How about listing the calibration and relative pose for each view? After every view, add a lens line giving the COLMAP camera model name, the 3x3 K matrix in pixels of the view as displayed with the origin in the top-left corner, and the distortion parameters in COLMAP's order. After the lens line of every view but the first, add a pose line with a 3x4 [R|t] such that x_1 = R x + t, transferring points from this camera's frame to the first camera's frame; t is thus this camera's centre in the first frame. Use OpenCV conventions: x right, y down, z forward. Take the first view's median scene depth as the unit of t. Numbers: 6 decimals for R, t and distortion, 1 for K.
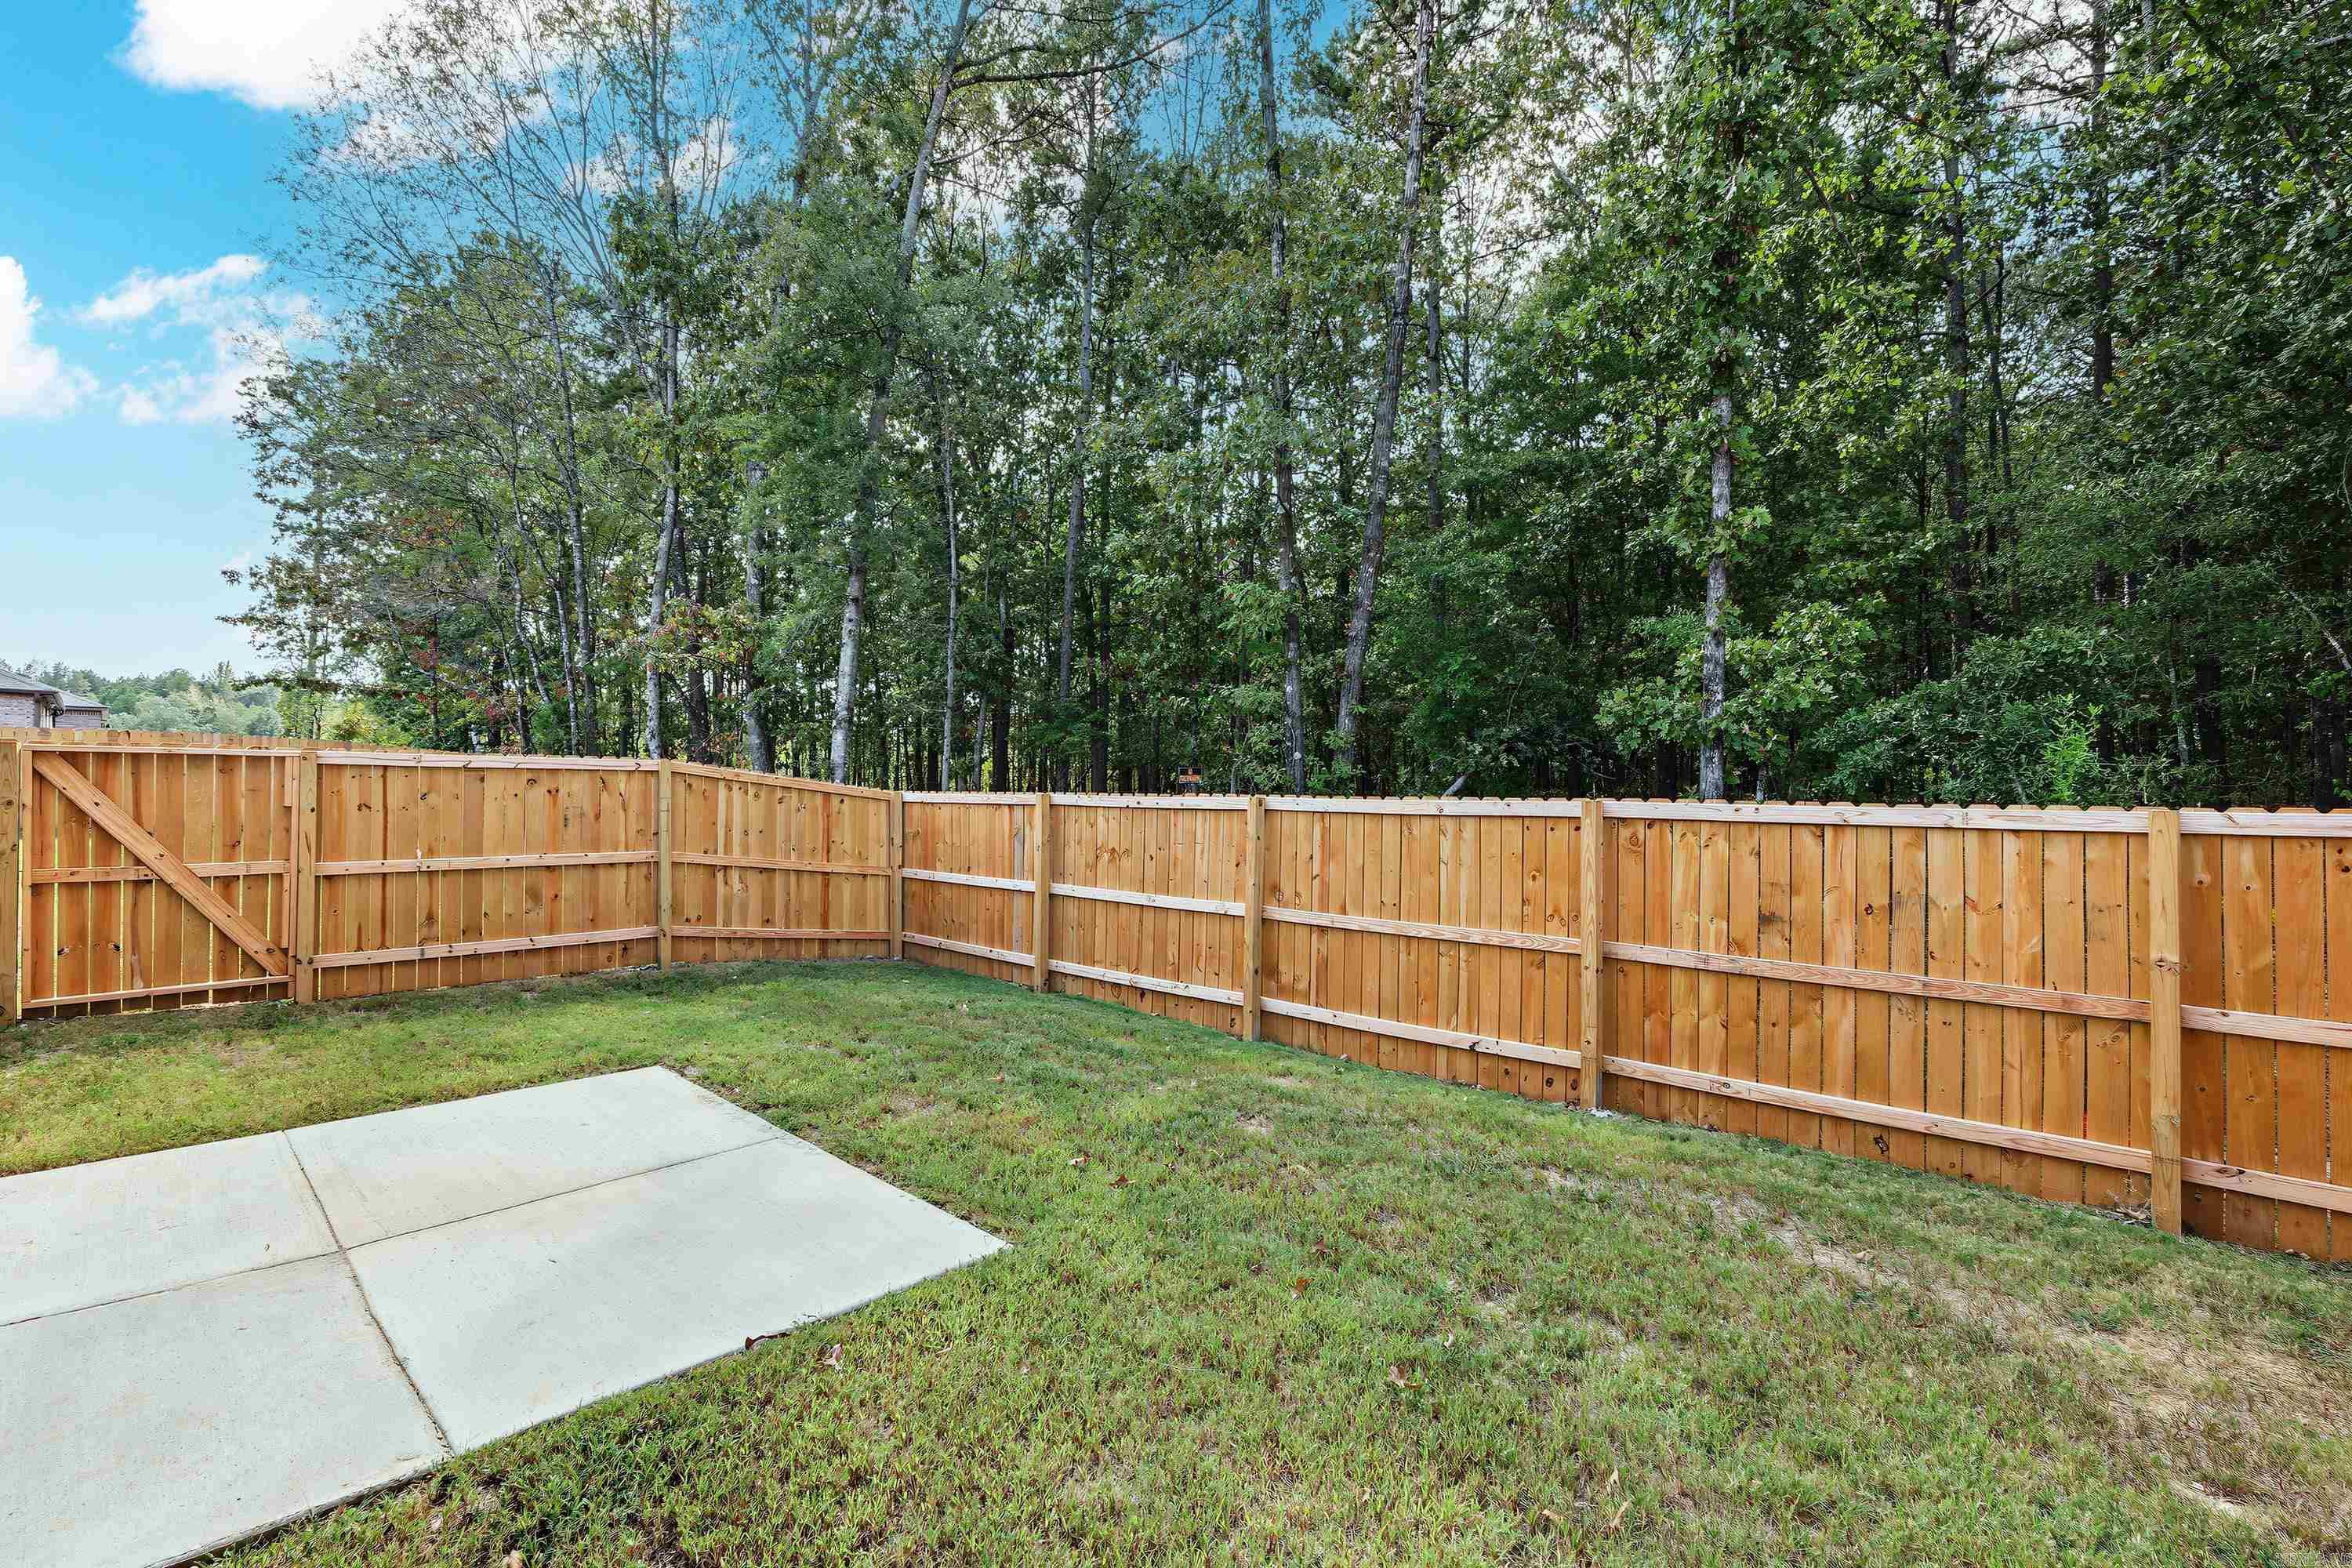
lens RADIAL K [[1029.0, 0, 1161.7], [0, 1029.0, 773.6], [0, 0, 1]] dist [-0.003652, -0.000200]
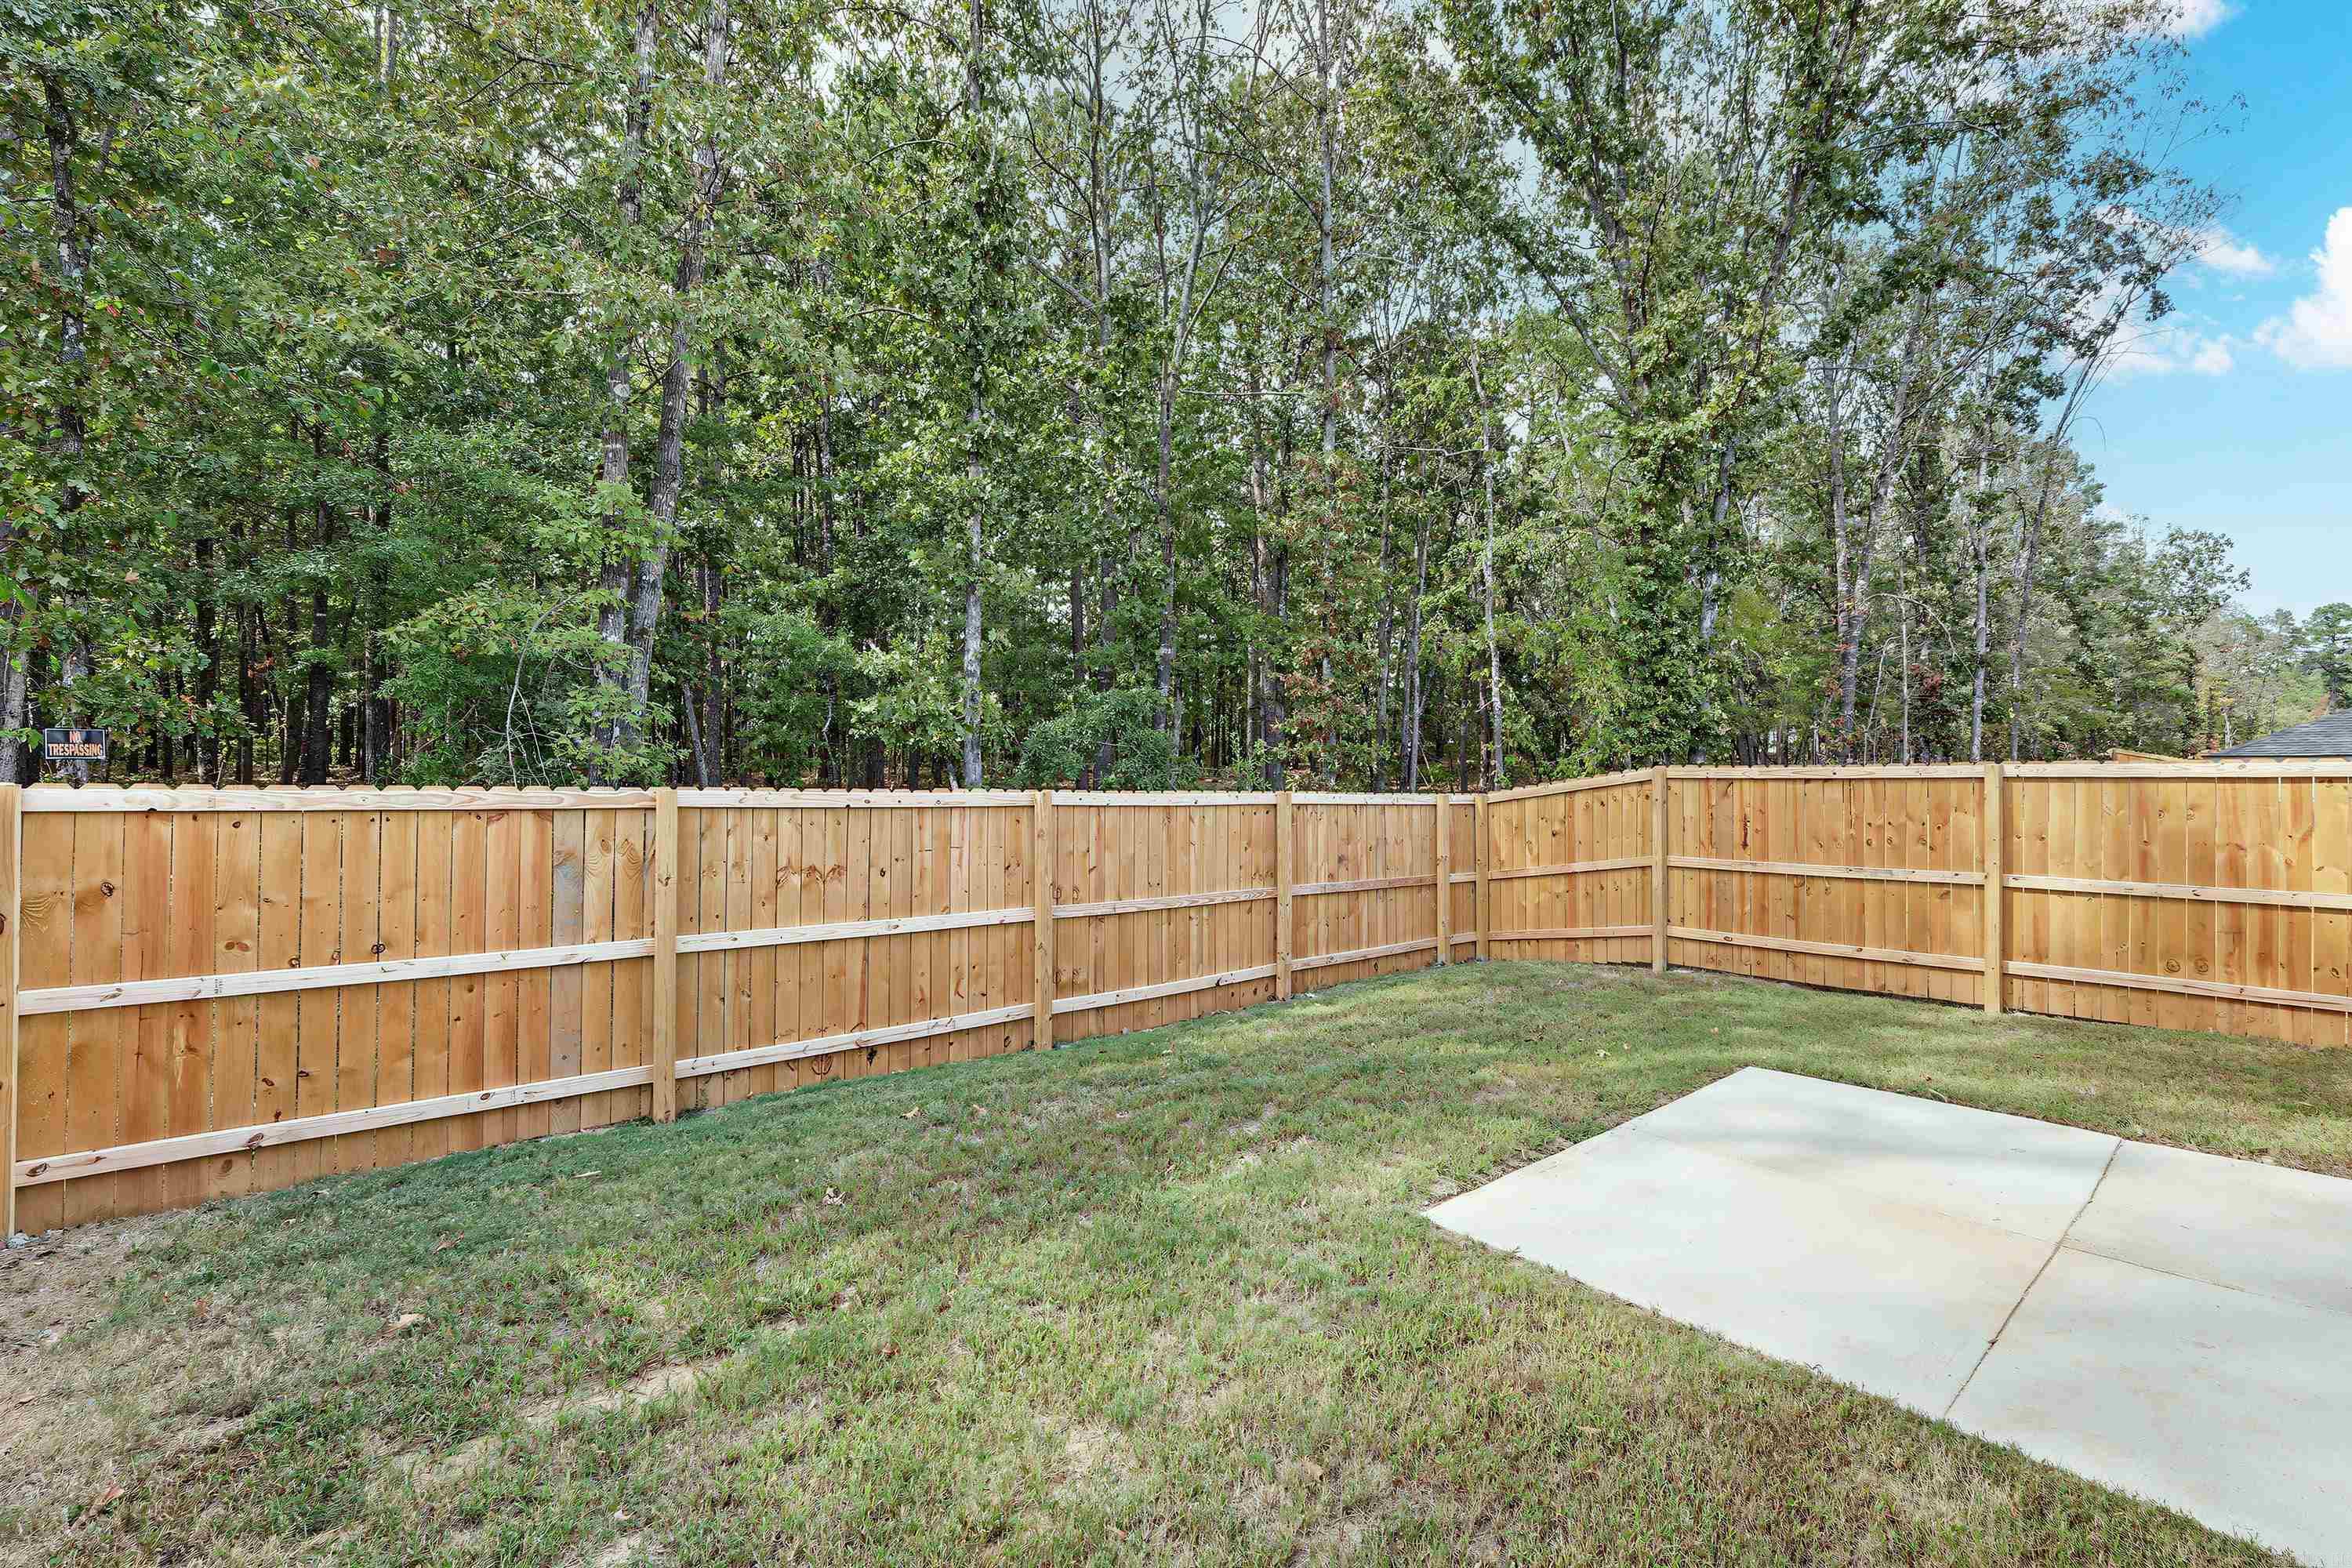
lens RADIAL K [[1029.0, 0, 1186.4], [0, 1029.0, 779.6], [0, 0, 1]] dist [-0.003652, -0.000200]
pose [[0.078649, -0.000904, 0.996902, -0.781454], [-0.025166, 0.999679, 0.002892, 0.004627], [-0.996585, -0.025316, 0.078601, 0.738532]]
